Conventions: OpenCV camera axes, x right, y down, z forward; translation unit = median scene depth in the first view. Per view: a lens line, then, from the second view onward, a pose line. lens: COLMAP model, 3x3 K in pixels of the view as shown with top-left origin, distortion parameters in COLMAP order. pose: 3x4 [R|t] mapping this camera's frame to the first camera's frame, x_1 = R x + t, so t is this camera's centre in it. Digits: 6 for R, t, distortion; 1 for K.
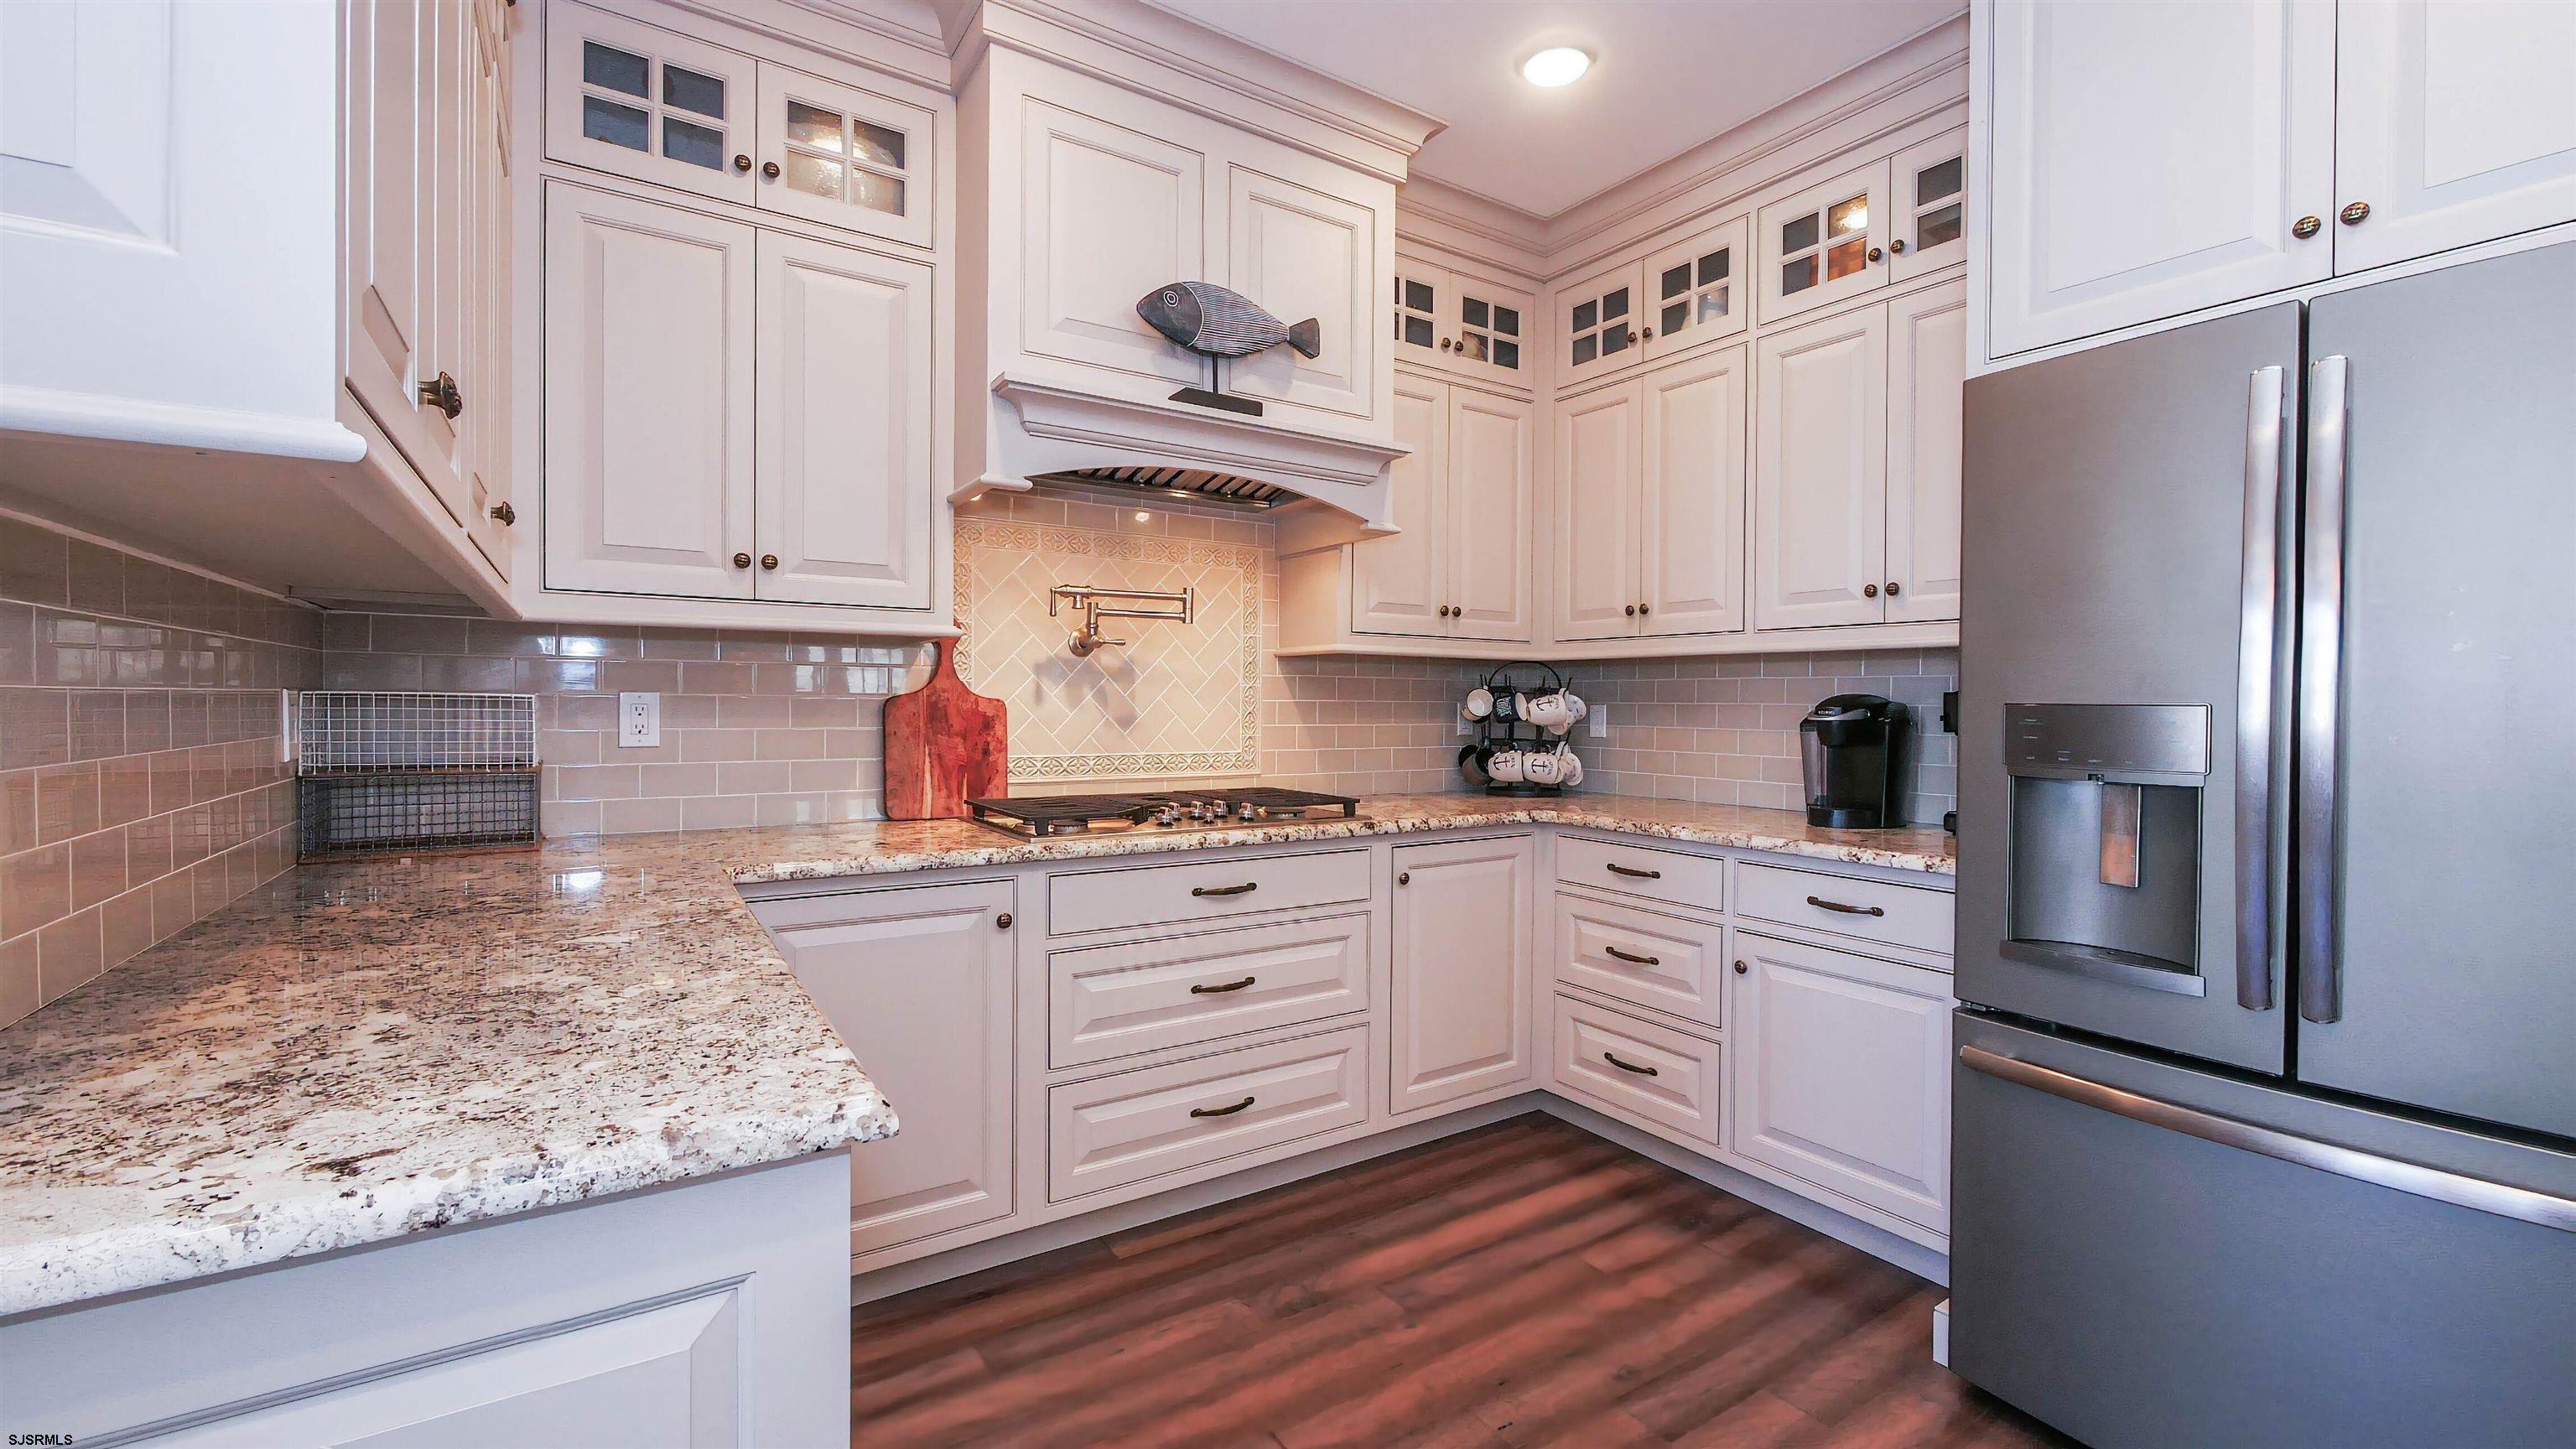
lens RADIAL K [[1060.2, 0, 1292.6], [0, 1060.2, 712.2], [0, 0, 1]] dist [-0.006480, 0.000515]
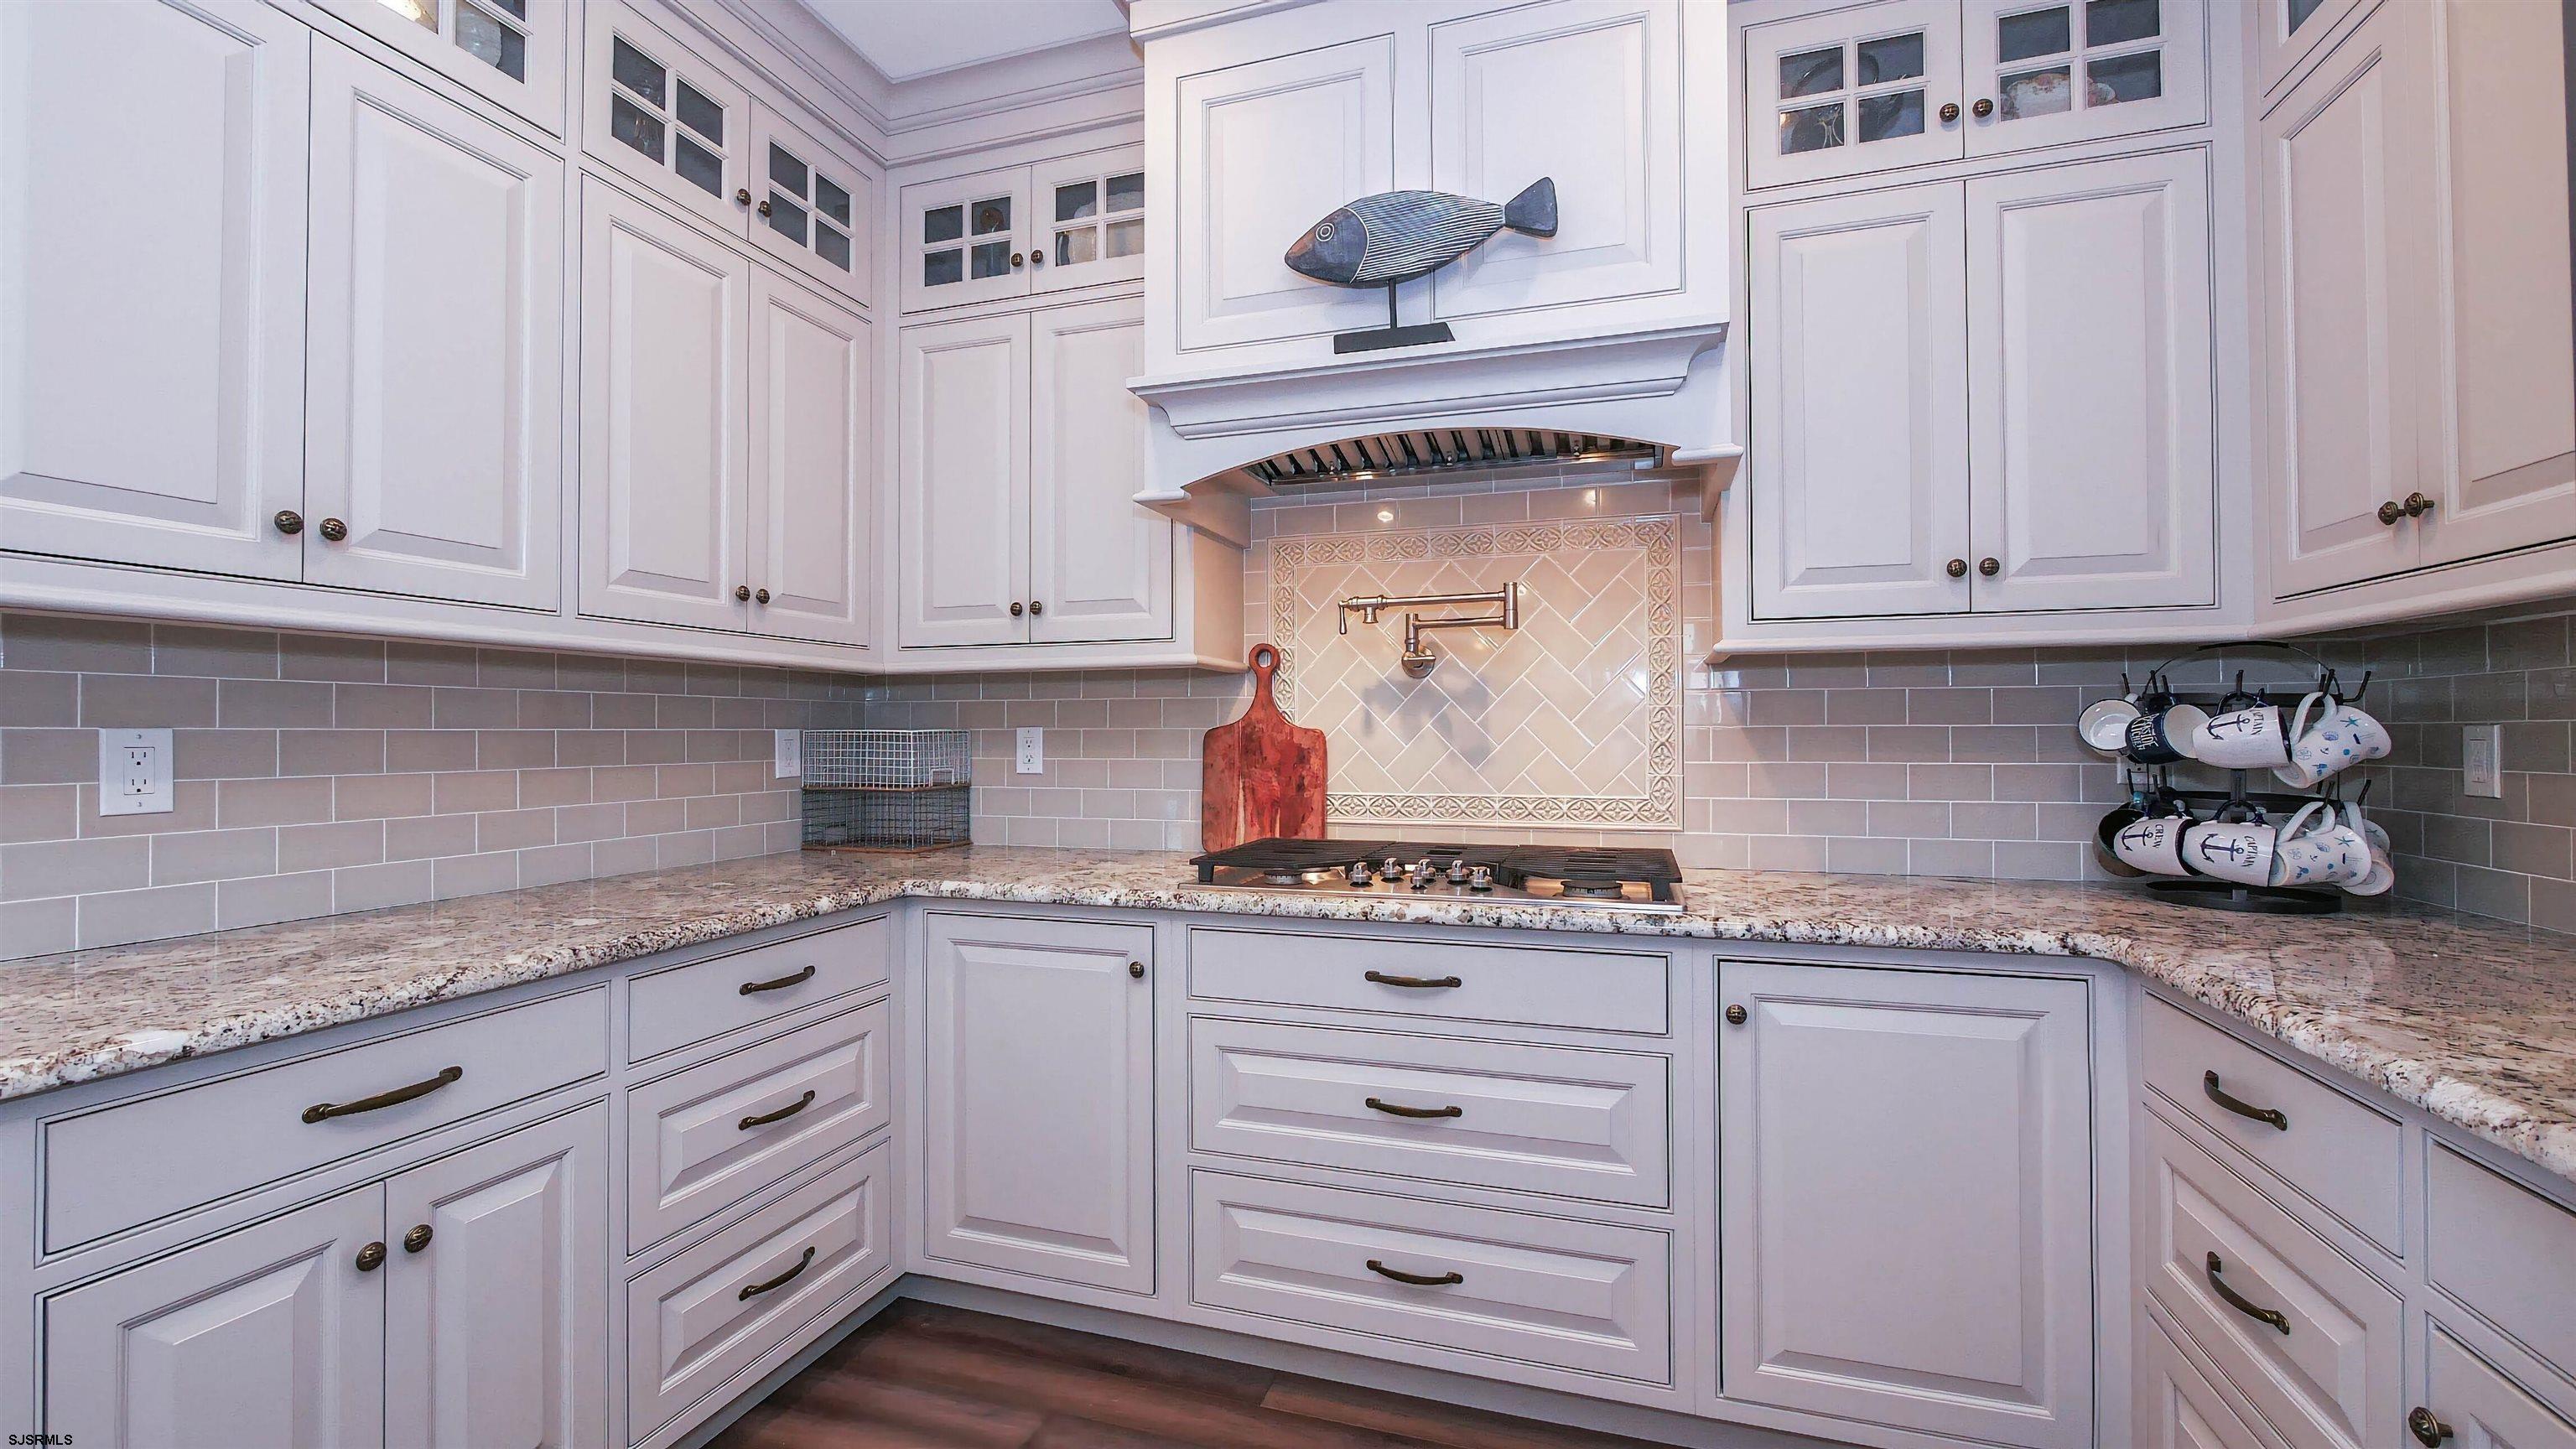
lens RADIAL K [[1060.2, 0, 1298.7], [0, 1060.2, 716.3], [0, 0, 1]] dist [-0.006480, 0.000515]
pose [[0.626937, -0.021270, -0.778780, 0.428711], [0.002764, 0.999682, -0.025078, -0.000832], [0.779065, 0.013569, 0.626796, 0.418239]]
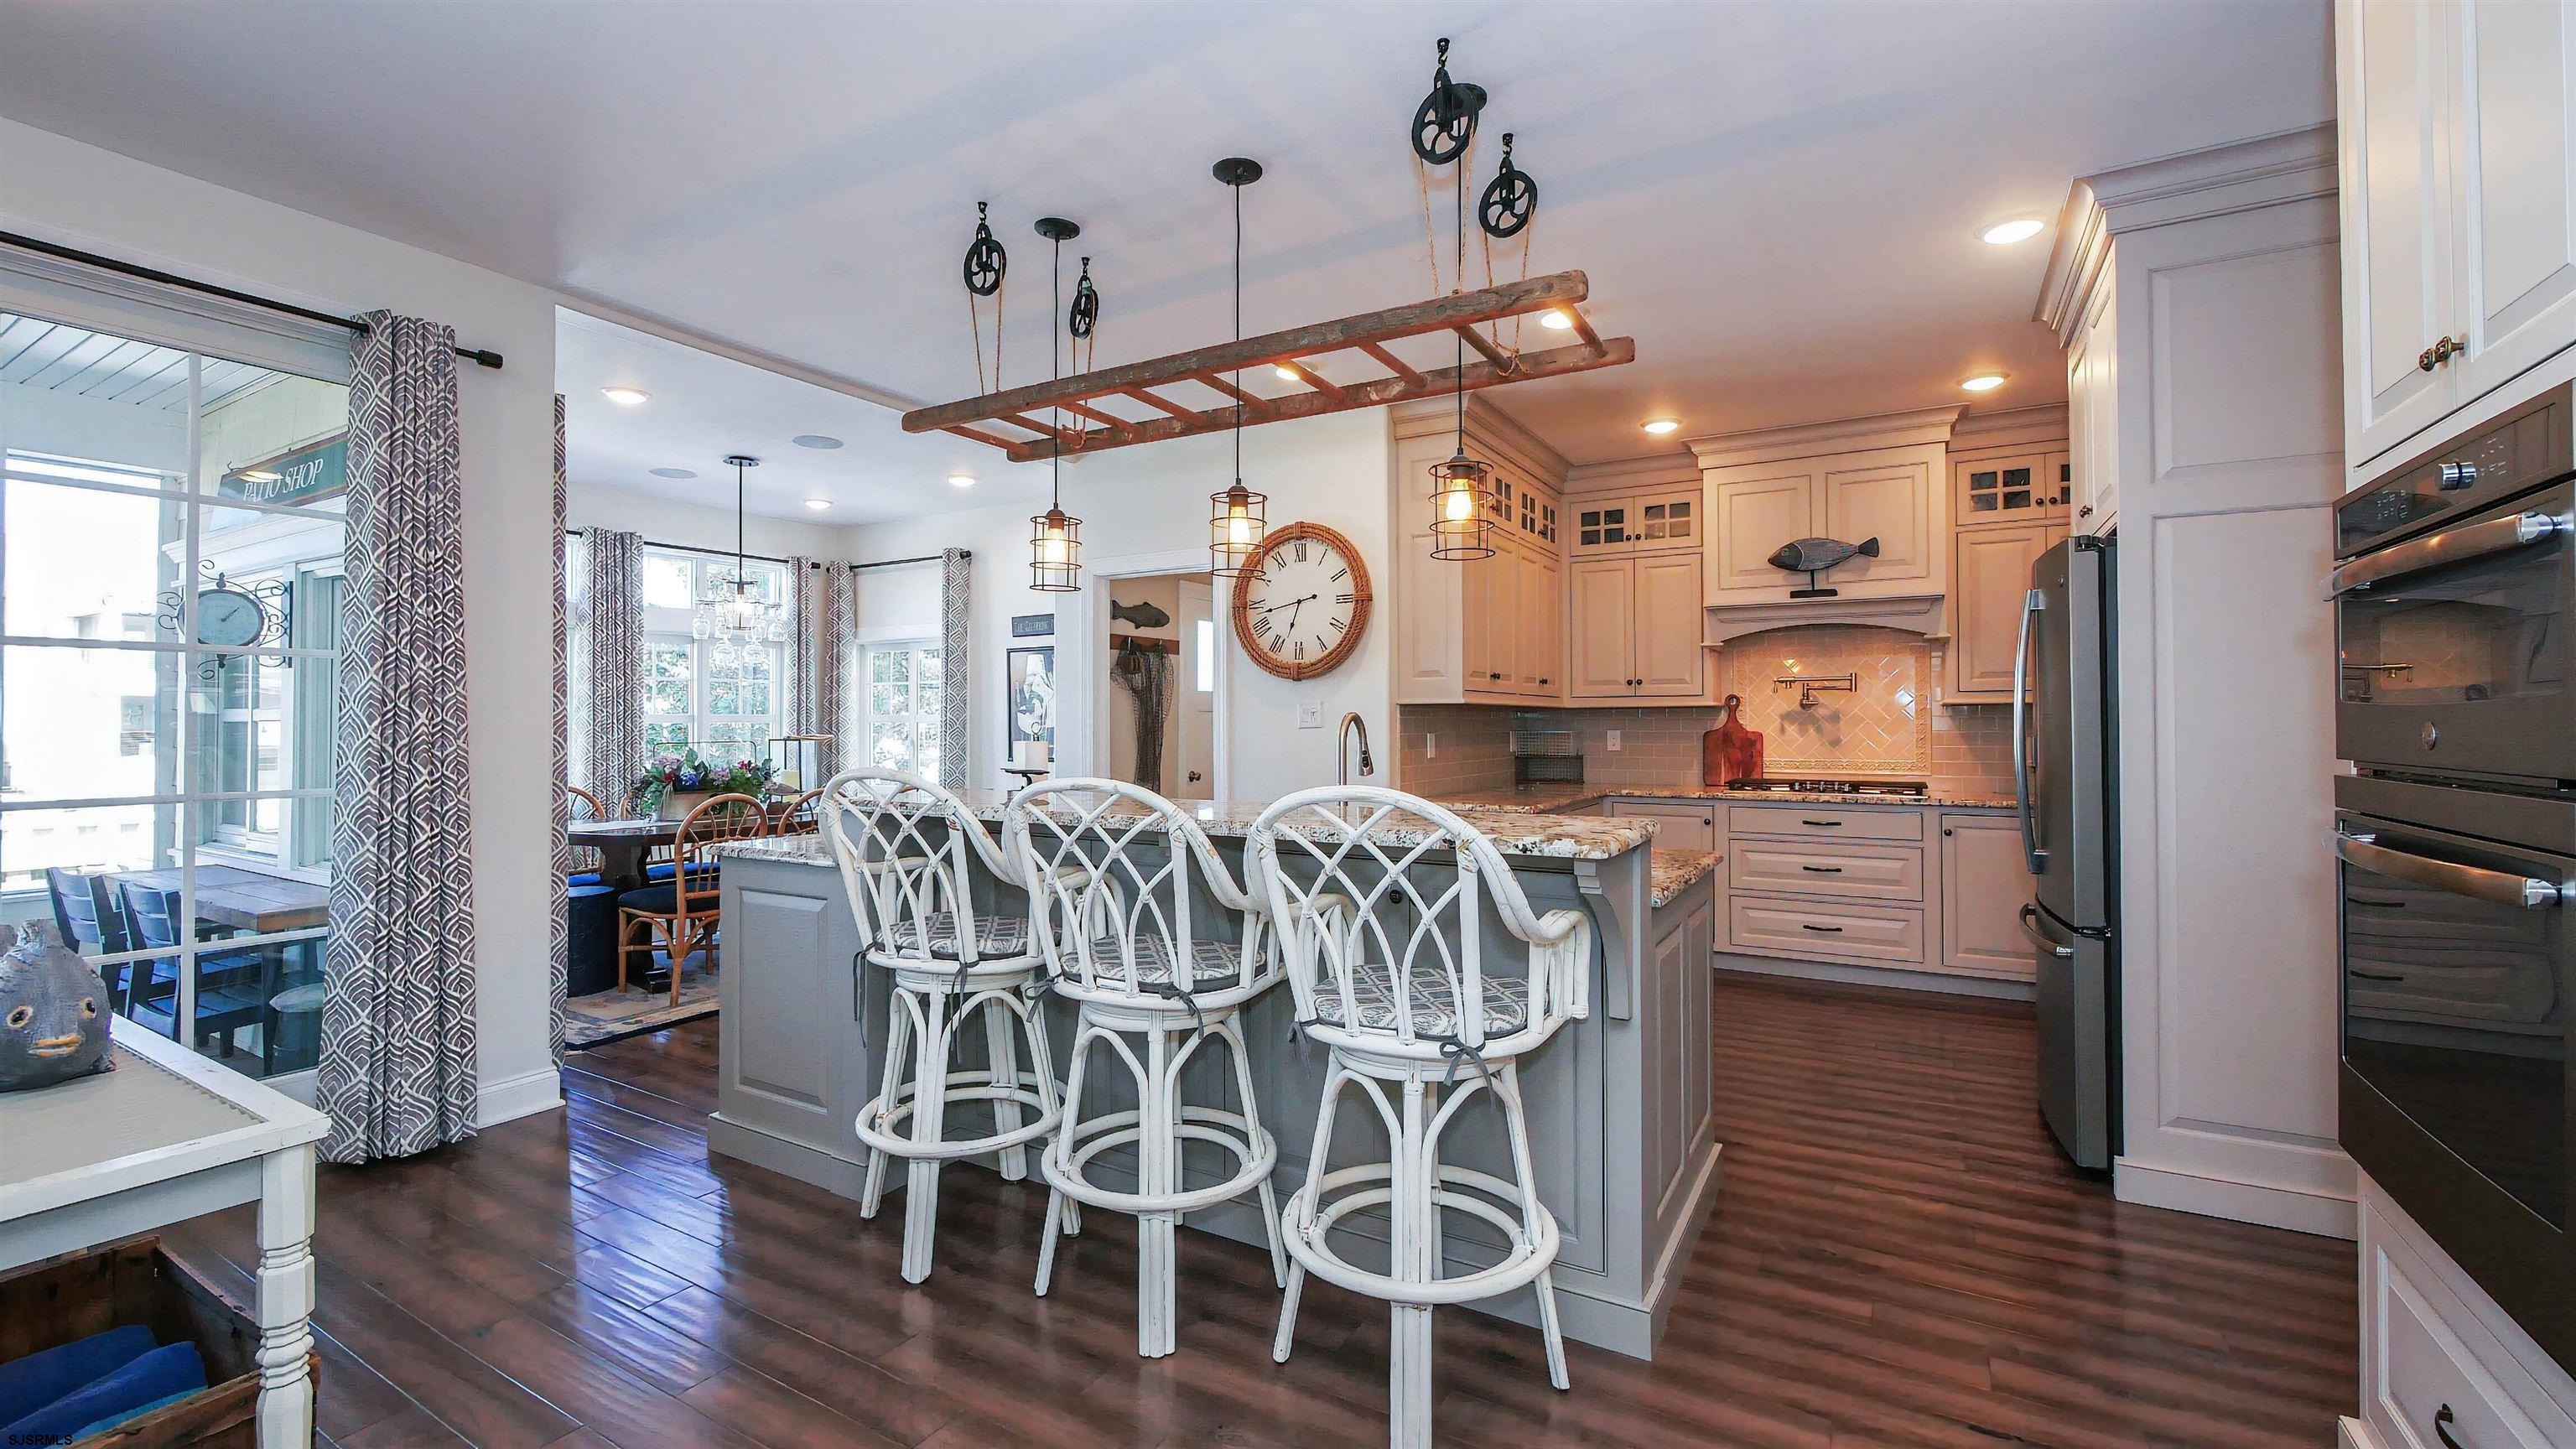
lens RADIAL K [[1060.2, 0, 1295.1], [0, 1060.2, 711.1], [0, 0, 1]] dist [-0.006480, 0.000515]
pose [[0.444573, -0.021120, -0.895494, 1.220707], [-0.001439, 0.999704, -0.024292, -0.001442], [0.895742, 0.012088, 0.444411, -0.782411]]
